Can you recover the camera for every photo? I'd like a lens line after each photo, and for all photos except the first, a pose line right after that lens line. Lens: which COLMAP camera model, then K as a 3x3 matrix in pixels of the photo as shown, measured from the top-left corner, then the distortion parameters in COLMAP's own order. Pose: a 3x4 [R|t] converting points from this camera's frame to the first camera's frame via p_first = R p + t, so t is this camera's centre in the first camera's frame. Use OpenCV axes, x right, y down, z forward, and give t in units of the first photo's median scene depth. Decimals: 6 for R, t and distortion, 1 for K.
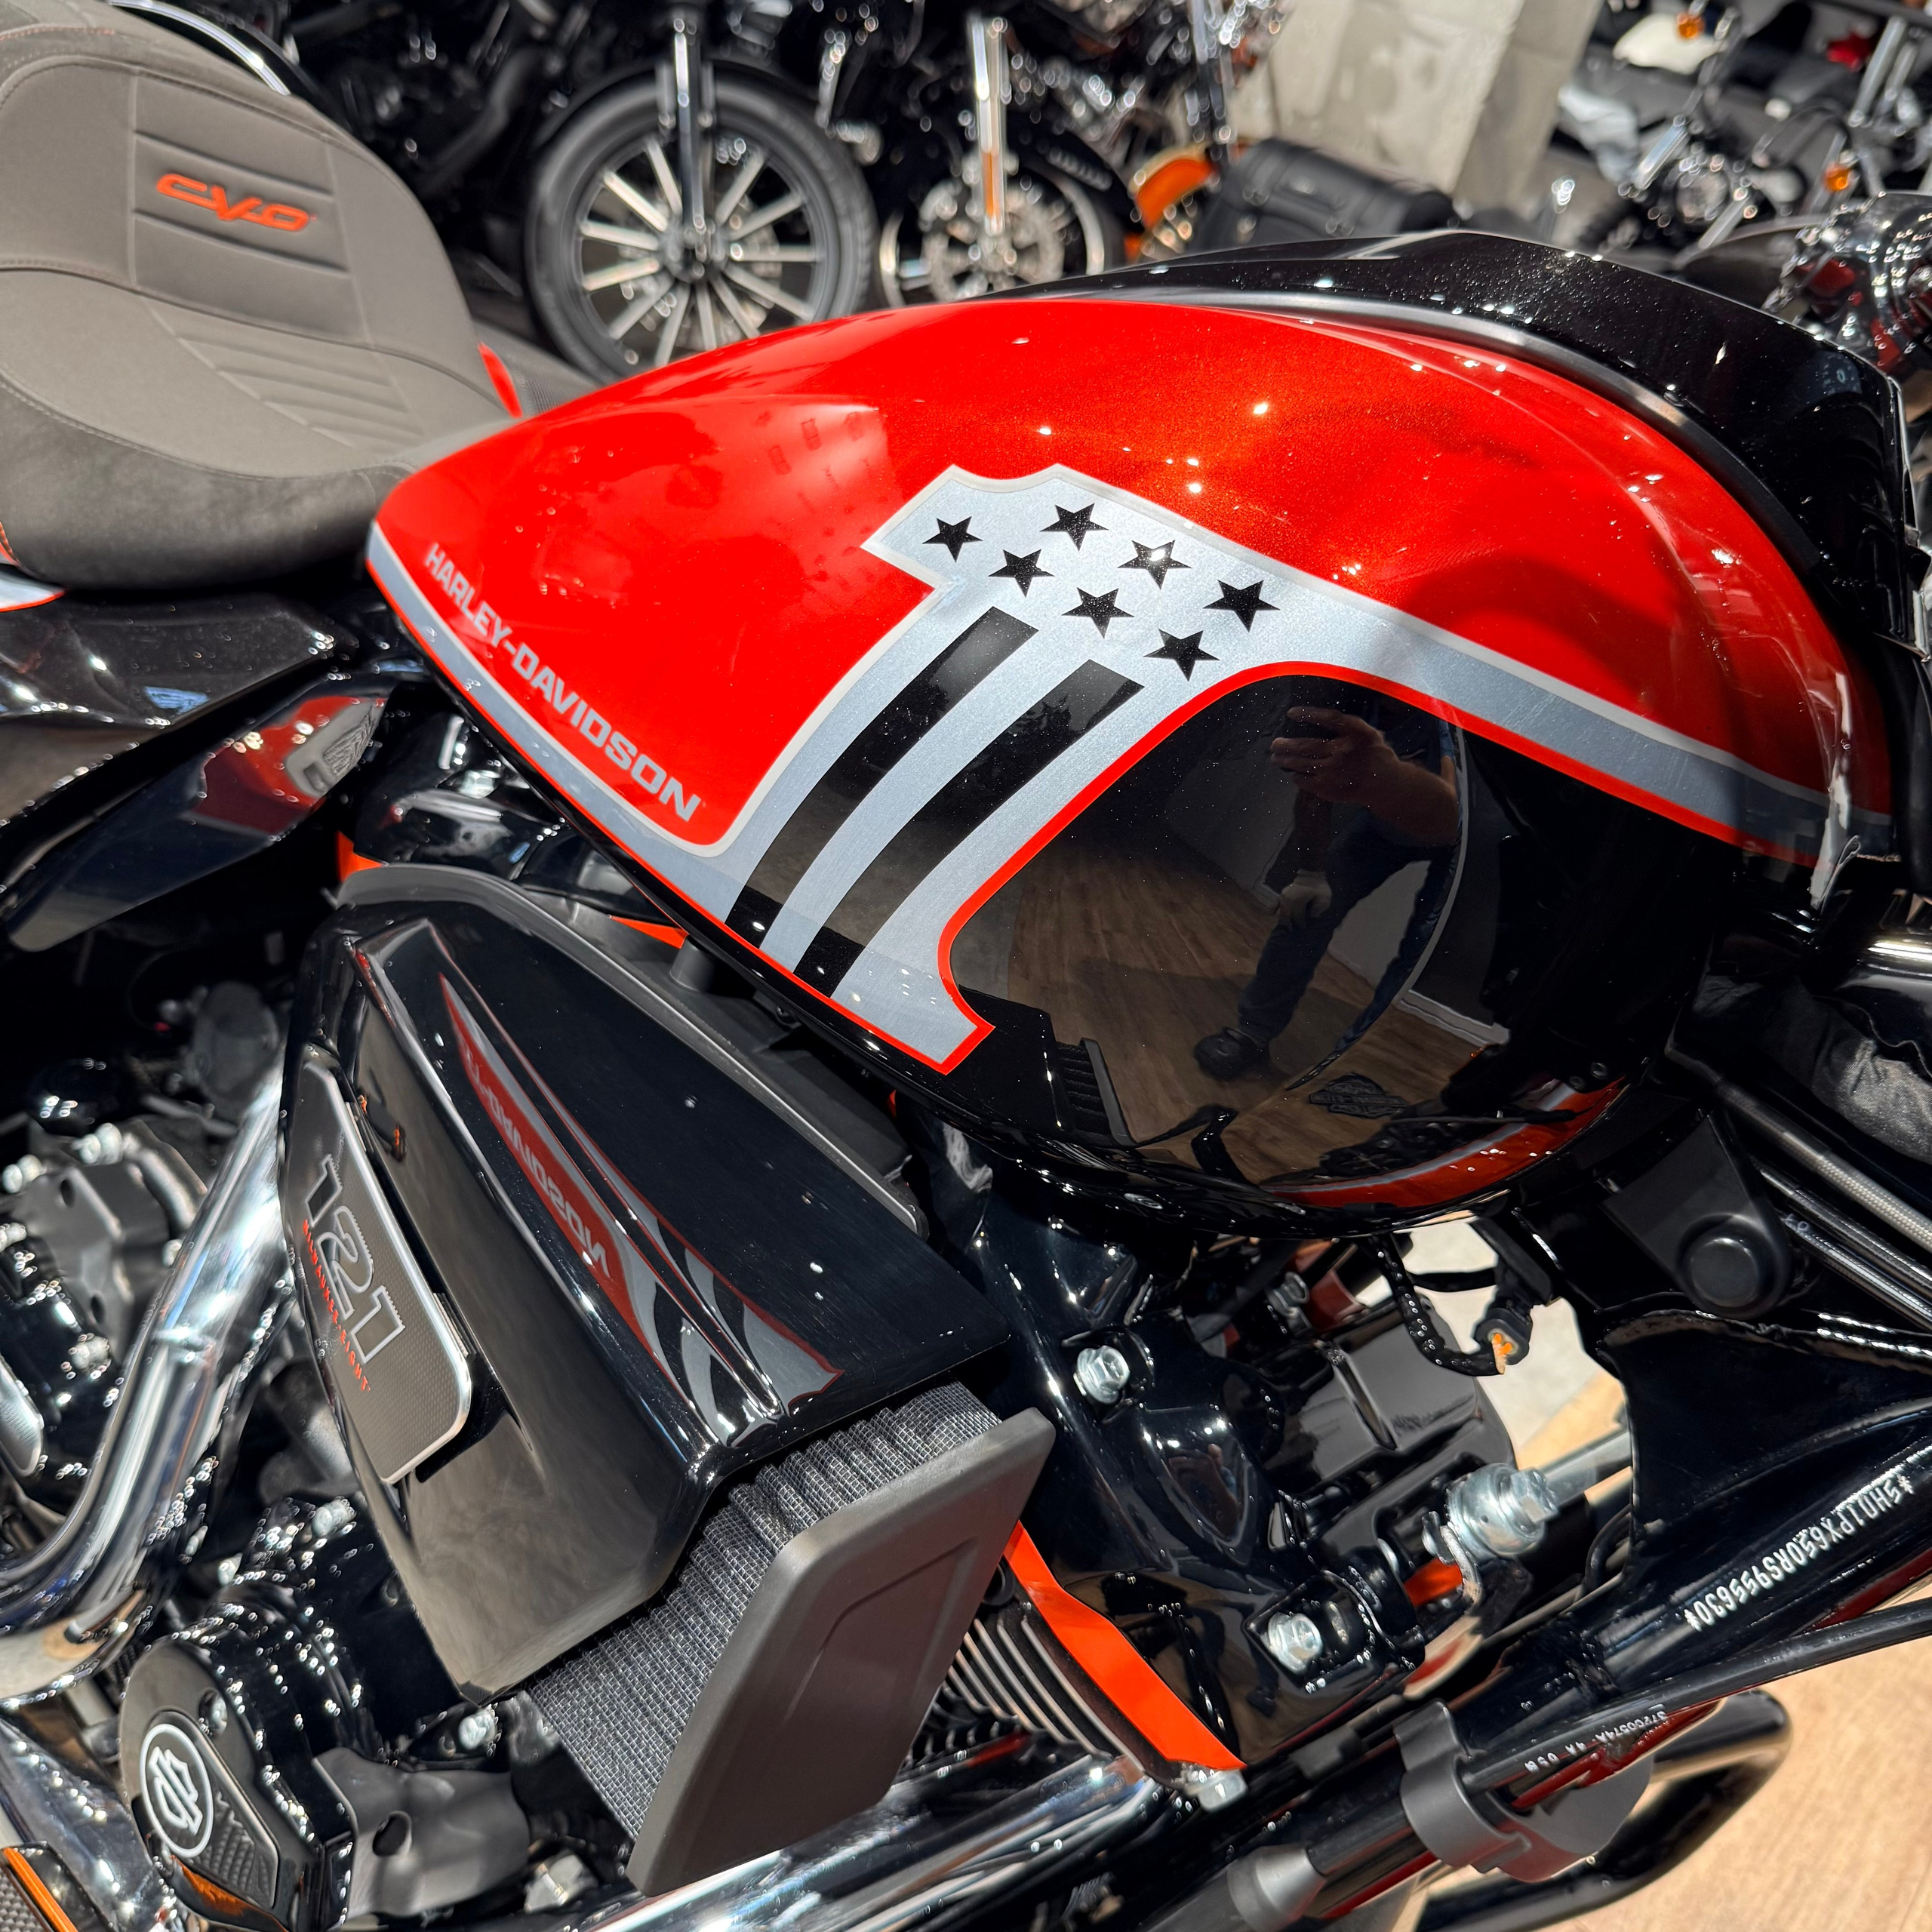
lens RADIAL K [[1869.3, 0, 952.6], [0, 1869.3, 964.0], [0, 0, 1]] dist [-0.014255, -0.040509]
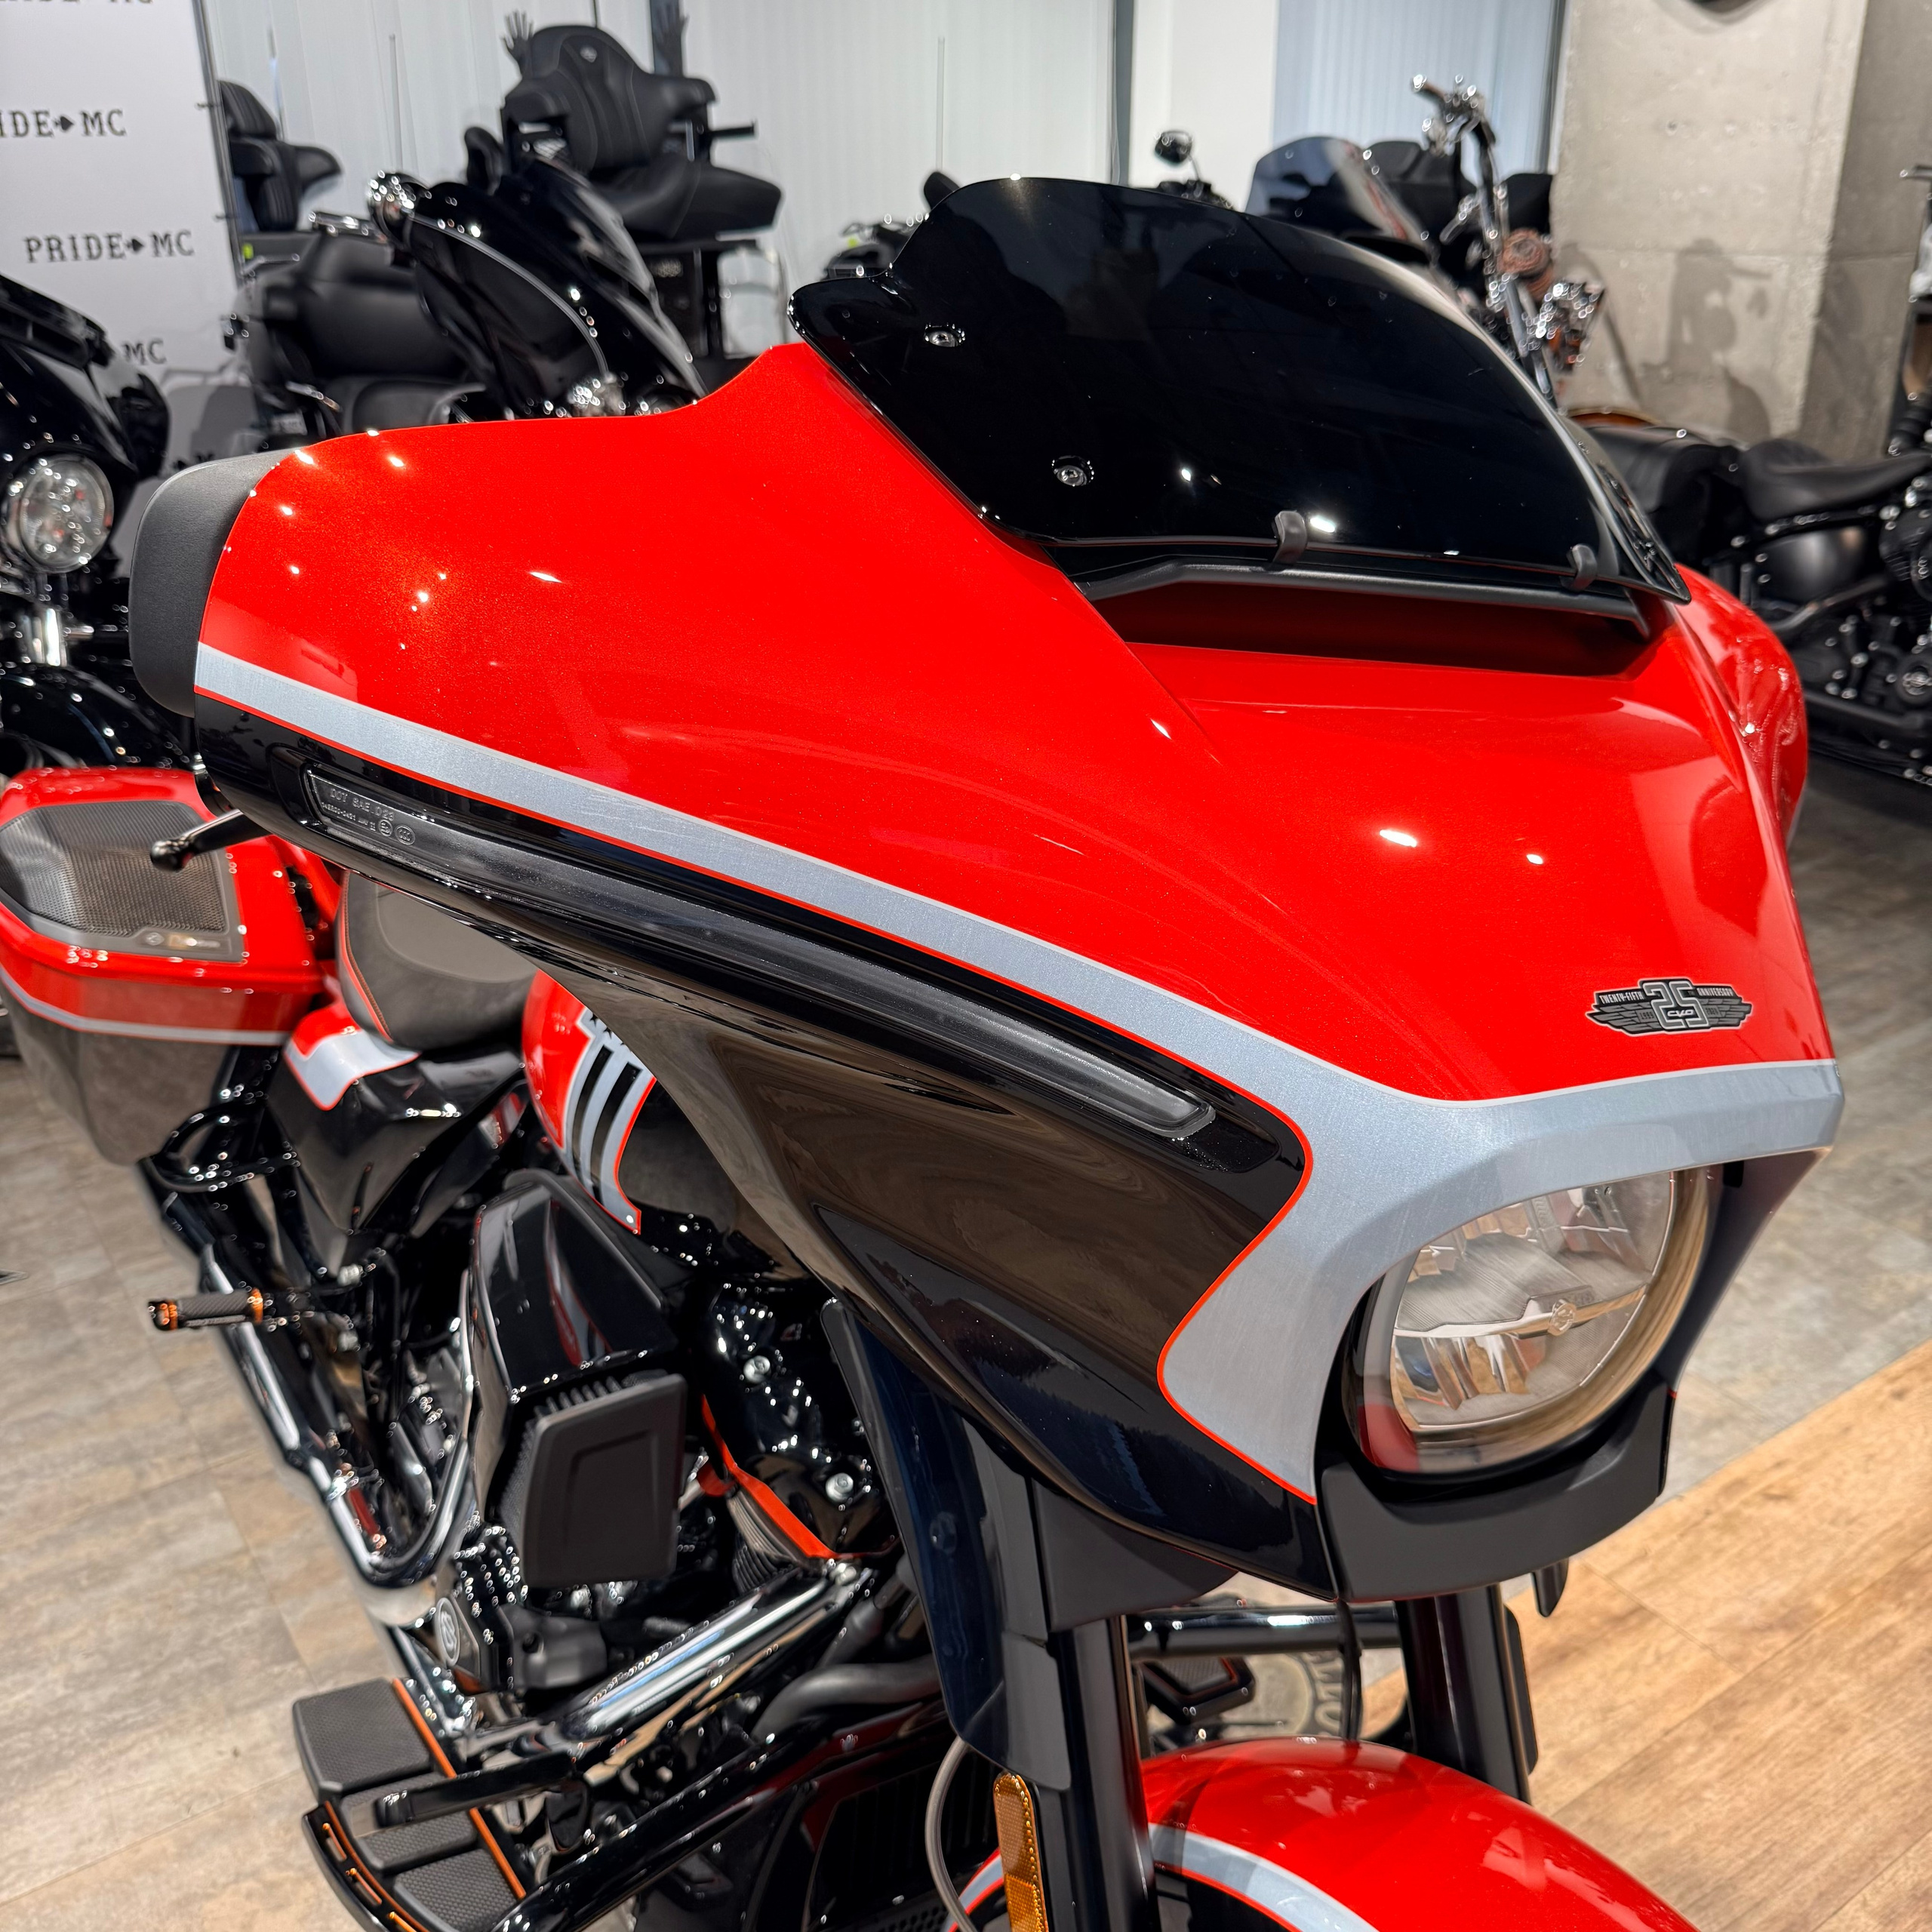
lens RADIAL K [[1836.2, 0, 966.0], [0, 1836.2, 966.0], [0, 0, 1]] dist [0.023729, -0.049781]
pose [[0.934898, -0.154474, -0.319537, 0.890626], [0.107629, 0.981314, -0.159495, 0.106280], [0.338204, 0.114720, 0.934054, -0.808227]]
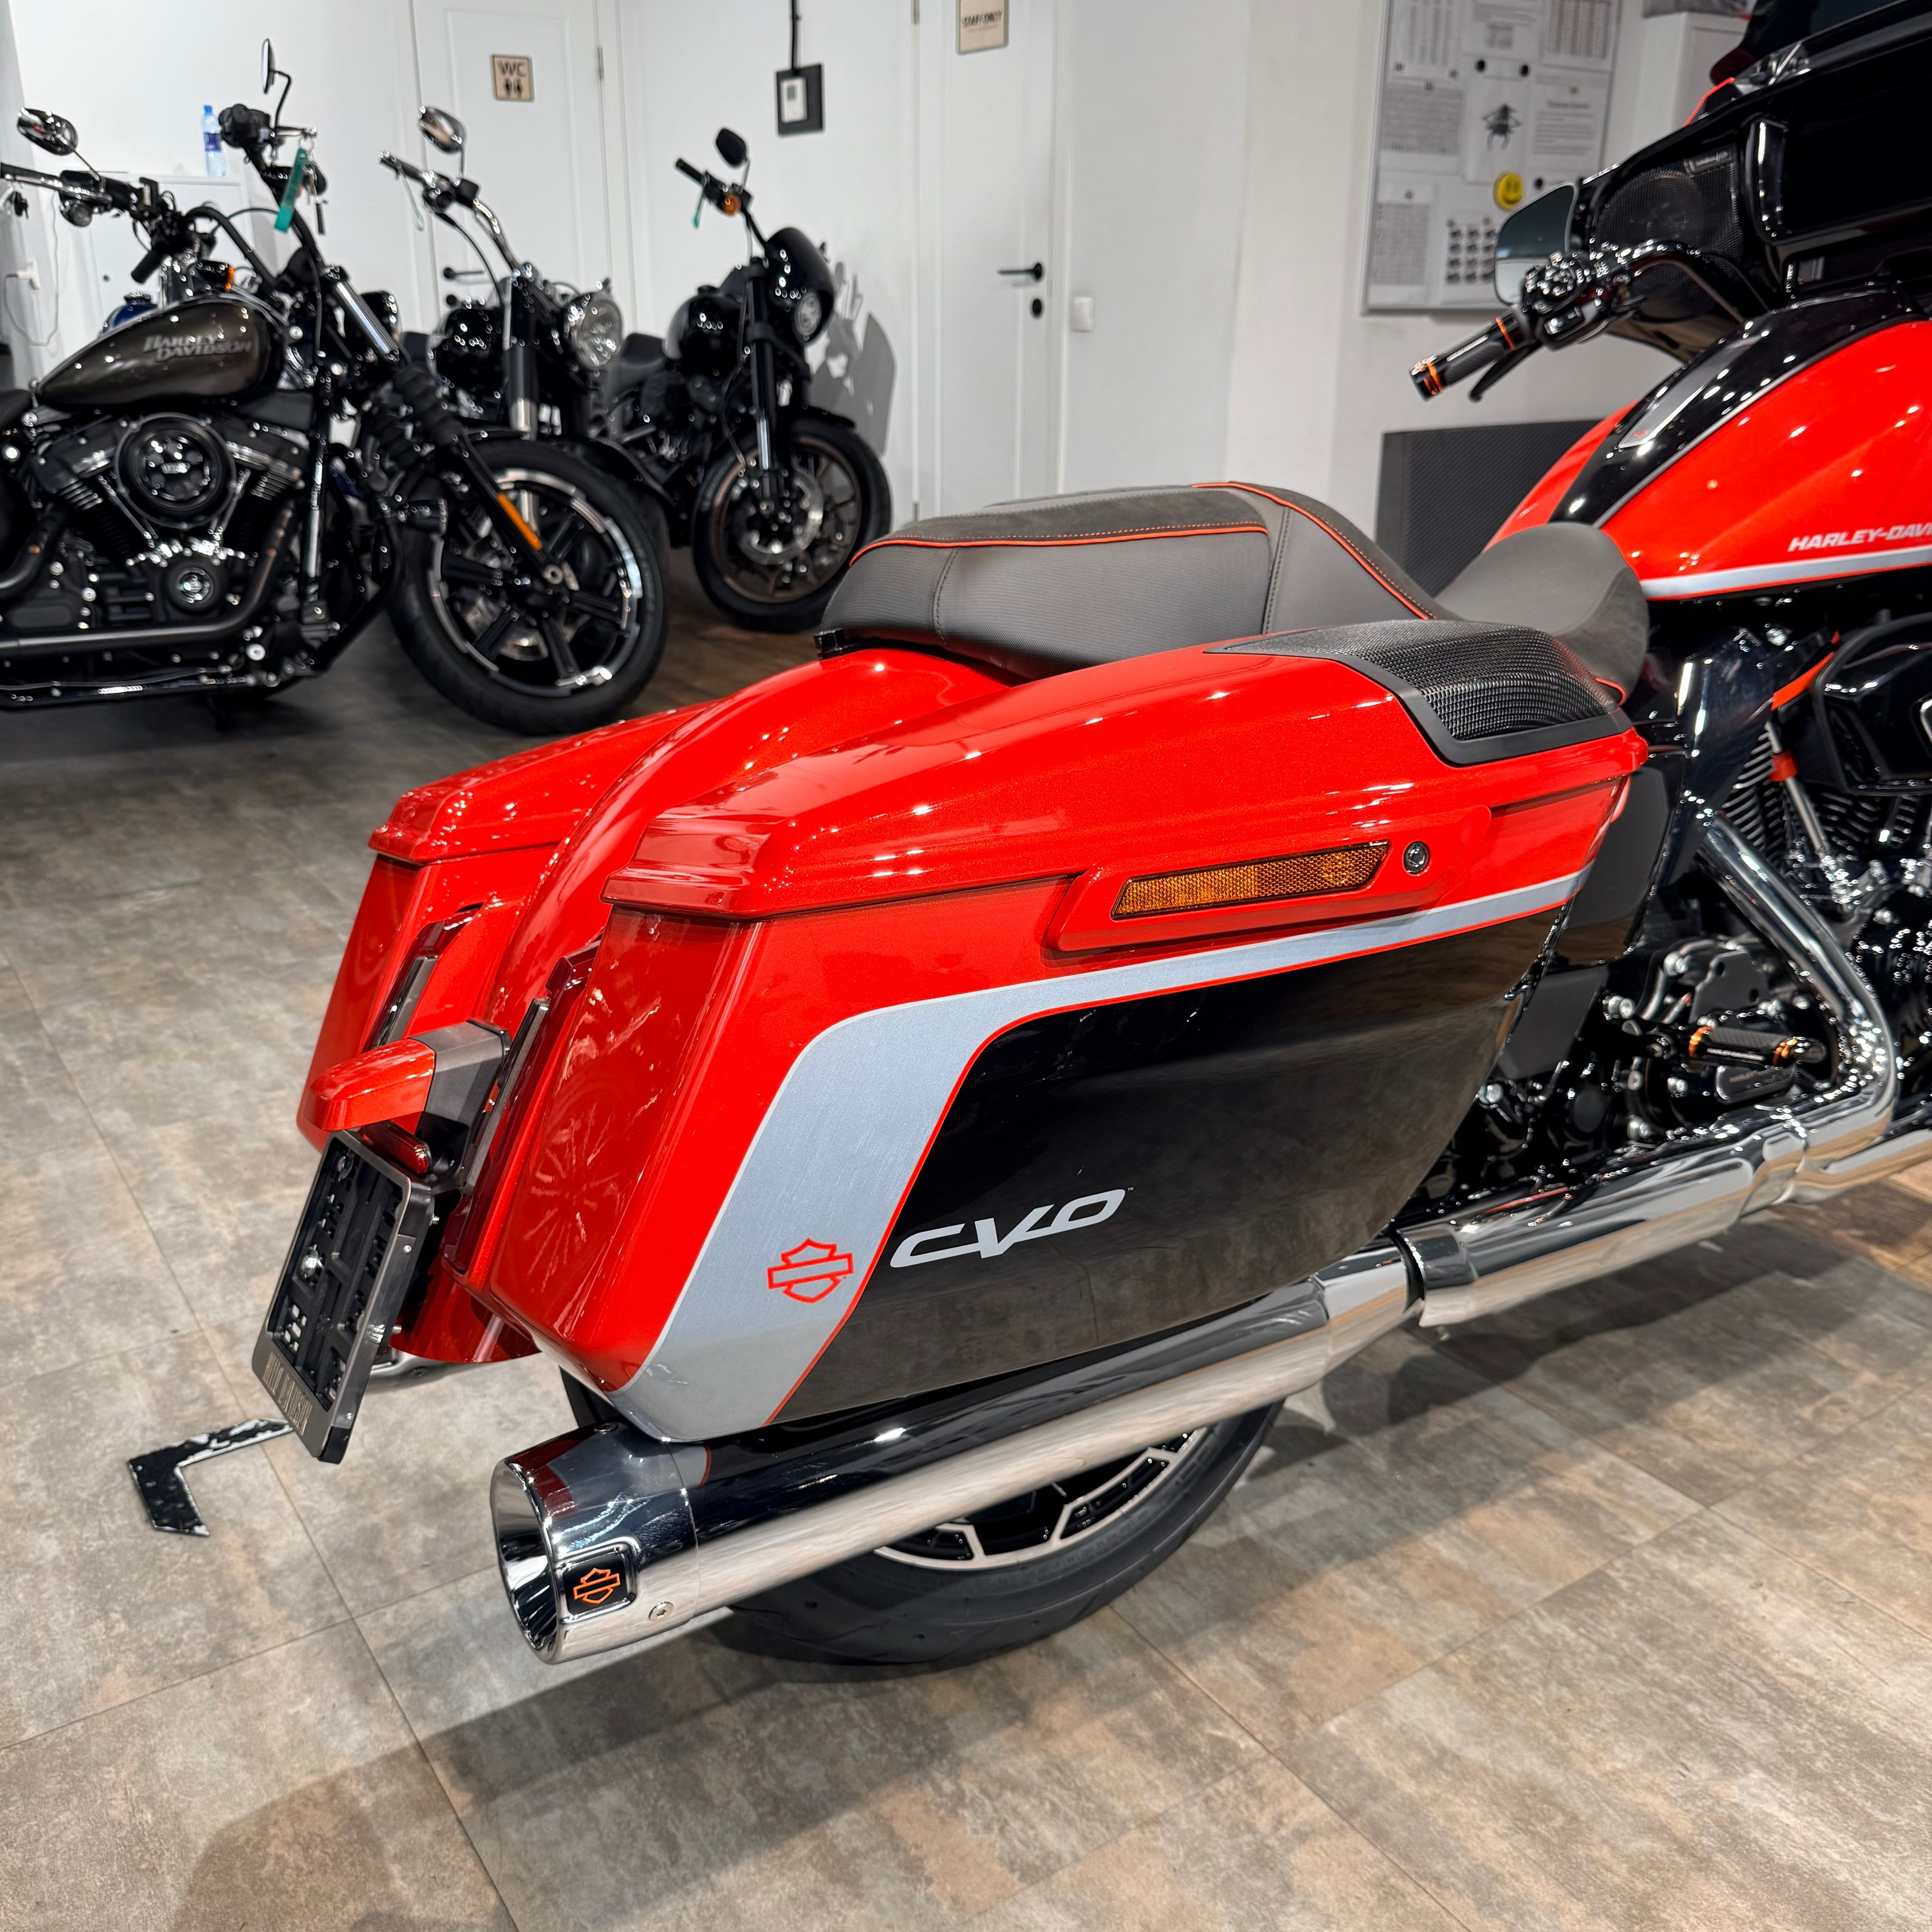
lens RADIAL K [[1820.0, 0, 963.1], [0, 1820.0, 966.4], [0, 0, 1]] dist [0.094906, -0.204315]
pose [[0.240908, -0.564737, 0.789326, -2.770159], [0.538846, 0.754246, 0.375178, -1.298791], [-0.807222, 0.334942, 0.486010, 0.899860]]
